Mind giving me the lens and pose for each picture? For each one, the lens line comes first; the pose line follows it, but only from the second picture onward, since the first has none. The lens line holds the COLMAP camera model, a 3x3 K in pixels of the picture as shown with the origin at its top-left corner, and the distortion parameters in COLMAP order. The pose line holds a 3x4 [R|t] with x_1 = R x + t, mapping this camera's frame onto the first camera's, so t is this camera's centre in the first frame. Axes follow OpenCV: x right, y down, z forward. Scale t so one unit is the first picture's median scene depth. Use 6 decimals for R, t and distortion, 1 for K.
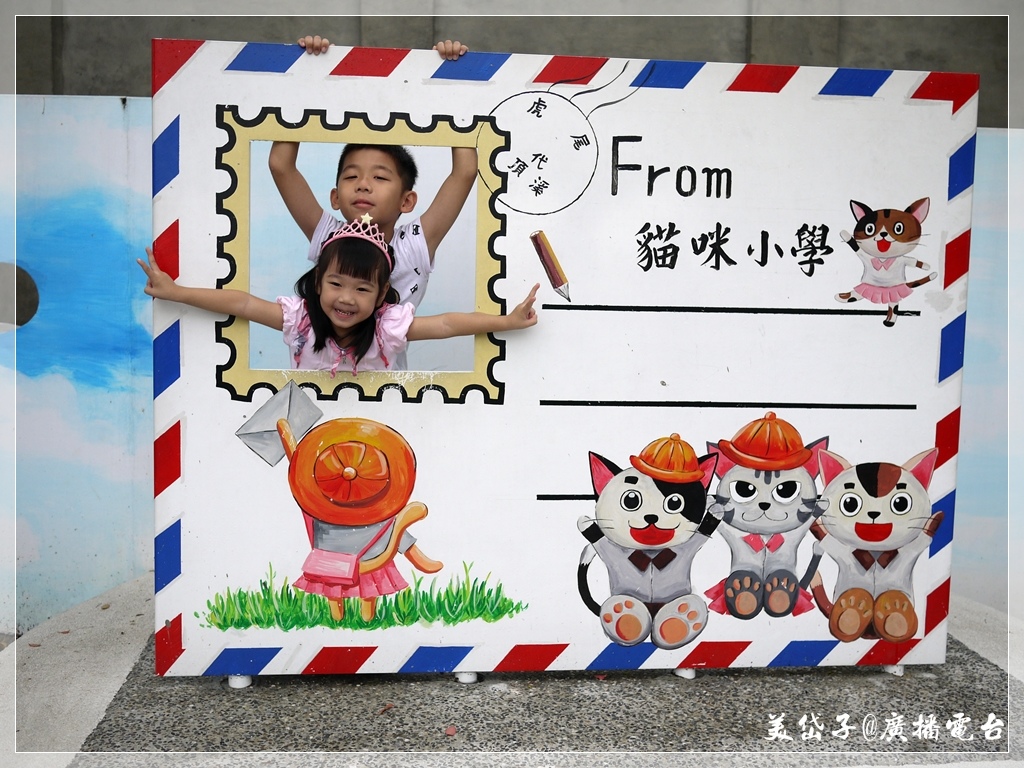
lens RADIAL K [[1147.7, 0, 507.9], [0, 1147.7, 386.1], [0, 0, 1]] dist [-0.010534, 0.000000]
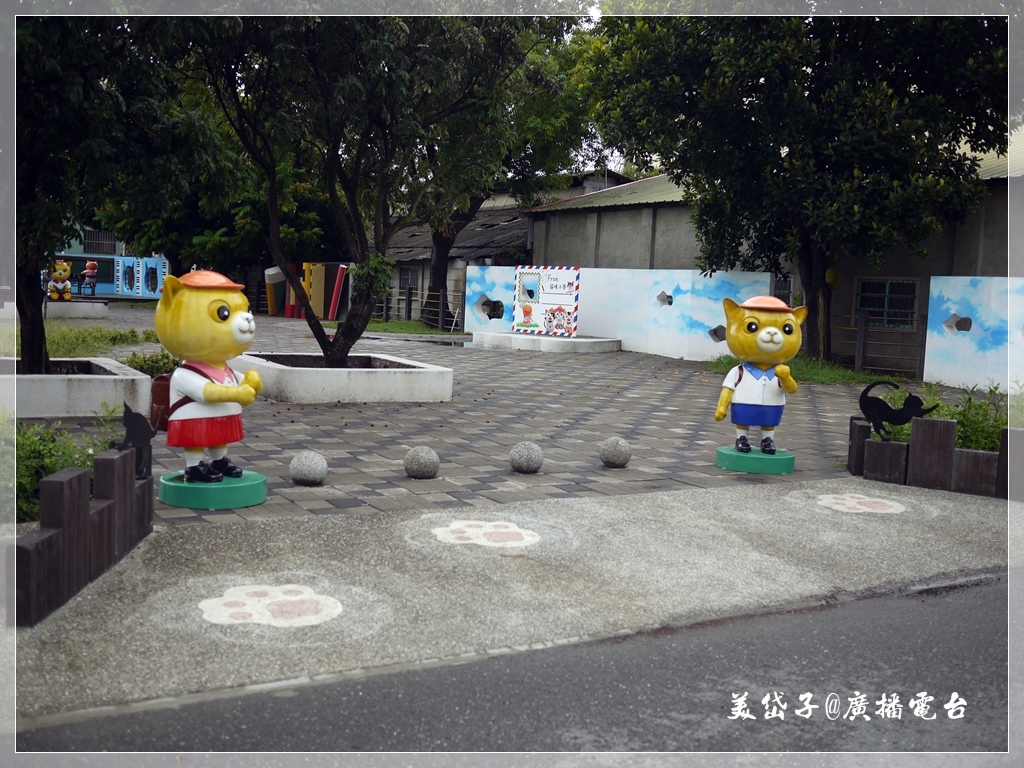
lens RADIAL K [[1147.7, 0, 514.2], [0, 1147.7, 379.4], [0, 0, 1]] dist [-0.010534, 0.000000]
pose [[0.604352, 0.068072, -0.793804, 7.174491], [-0.111357, 0.993780, 0.000440, 0.634150], [0.788897, 0.088130, 0.608173, -4.667638]]
